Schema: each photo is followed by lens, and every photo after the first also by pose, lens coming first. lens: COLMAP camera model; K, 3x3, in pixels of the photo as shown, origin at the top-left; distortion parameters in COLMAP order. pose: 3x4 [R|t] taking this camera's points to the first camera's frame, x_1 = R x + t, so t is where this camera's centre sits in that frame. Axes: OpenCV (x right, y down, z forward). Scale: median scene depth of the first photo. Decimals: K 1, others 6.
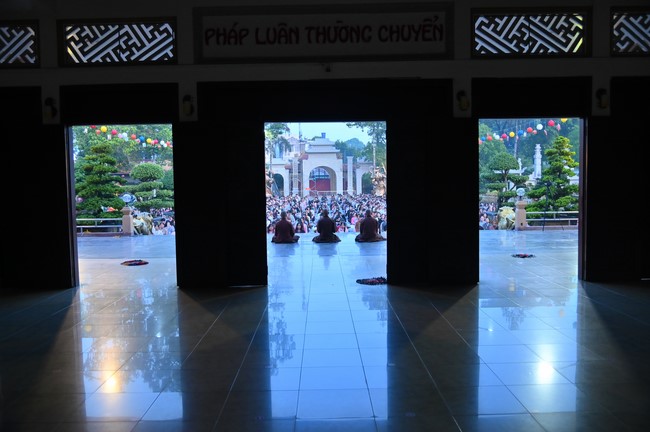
lens RADIAL K [[576.7, 0, 324.9], [0, 576.7, 216.6], [0, 0, 1]] dist [-0.001615, -0.000394]
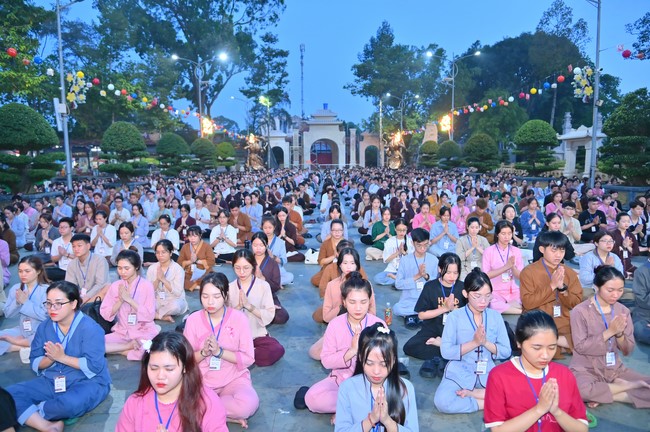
lens RADIAL K [[453.0, 0, 321.1], [0, 453.0, 214.4], [0, 0, 1]] dist [-0.014102, 0.000403]
pose [[0.999958, 0.008331, -0.003914, -0.005576], [-0.008094, 0.998338, 0.057063, -0.004601], [0.004383, -0.057029, 0.998363, 0.246385]]
